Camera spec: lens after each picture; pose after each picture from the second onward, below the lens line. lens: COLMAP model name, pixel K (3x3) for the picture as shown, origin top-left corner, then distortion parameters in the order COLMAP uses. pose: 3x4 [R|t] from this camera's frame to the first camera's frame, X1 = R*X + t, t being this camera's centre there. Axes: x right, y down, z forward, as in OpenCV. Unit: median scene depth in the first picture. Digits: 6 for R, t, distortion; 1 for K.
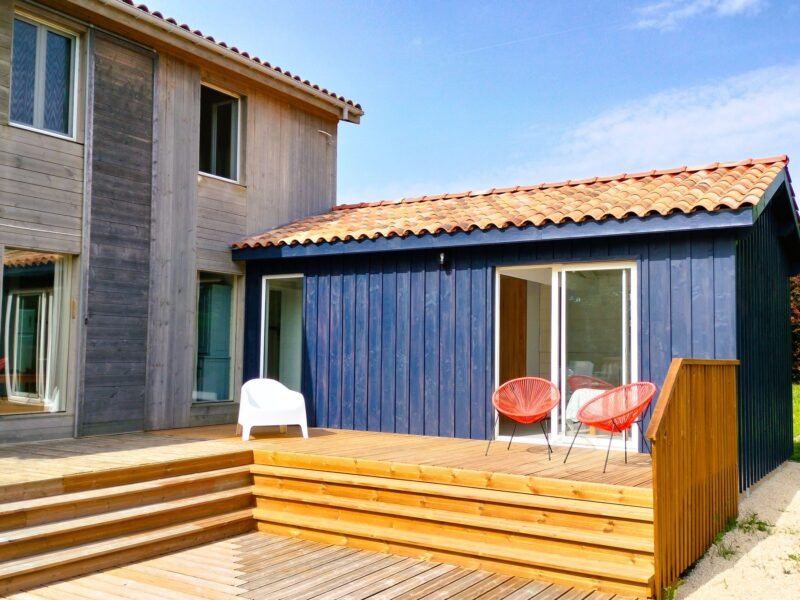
lens RADIAL K [[810.9, 0, 395.8], [0, 810.9, 304.0], [0, 0, 1]] dist [0.030441, 0.000000]
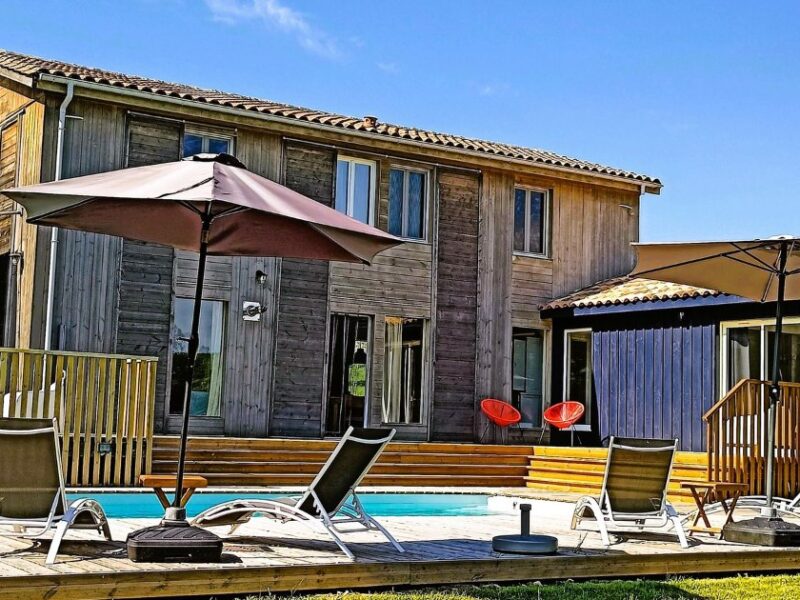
lens RADIAL K [[1293.5, 0, 398.9], [0, 1293.5, 299.3], [0, 0, 1]] dist [0.079977, 0.000000]
pose [[0.916064, -0.021734, -0.400442, 0.463594], [0.002916, 0.998865, -0.047543, 0.014640], [0.401021, 0.042385, 0.915088, -1.084875]]
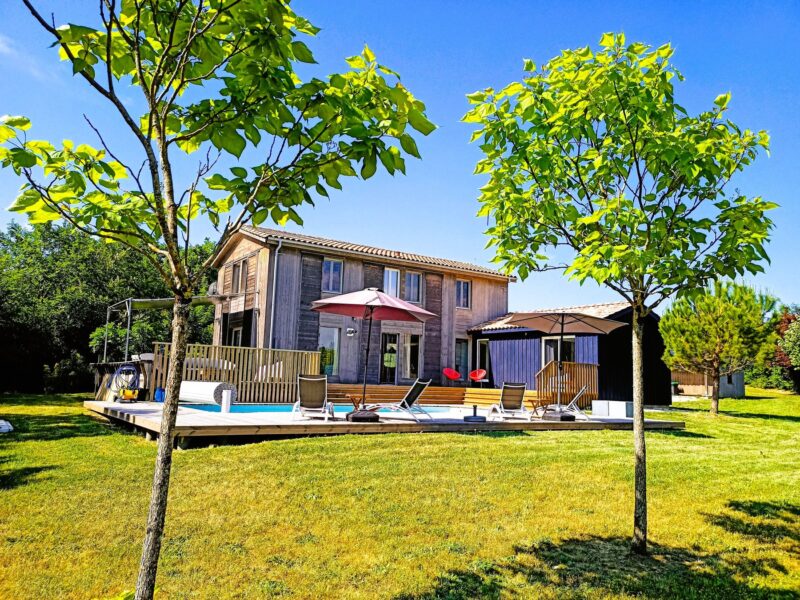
lens RADIAL K [[615.3, 0, 400.4], [0, 615.3, 299.5], [0, 0, 1]] dist [0.084413, -0.000007]
pose [[0.922671, -0.032704, -0.384200, 0.522070], [0.001760, 0.996743, -0.080619, 0.002382], [0.385585, 0.073708, 0.919724, -1.410302]]
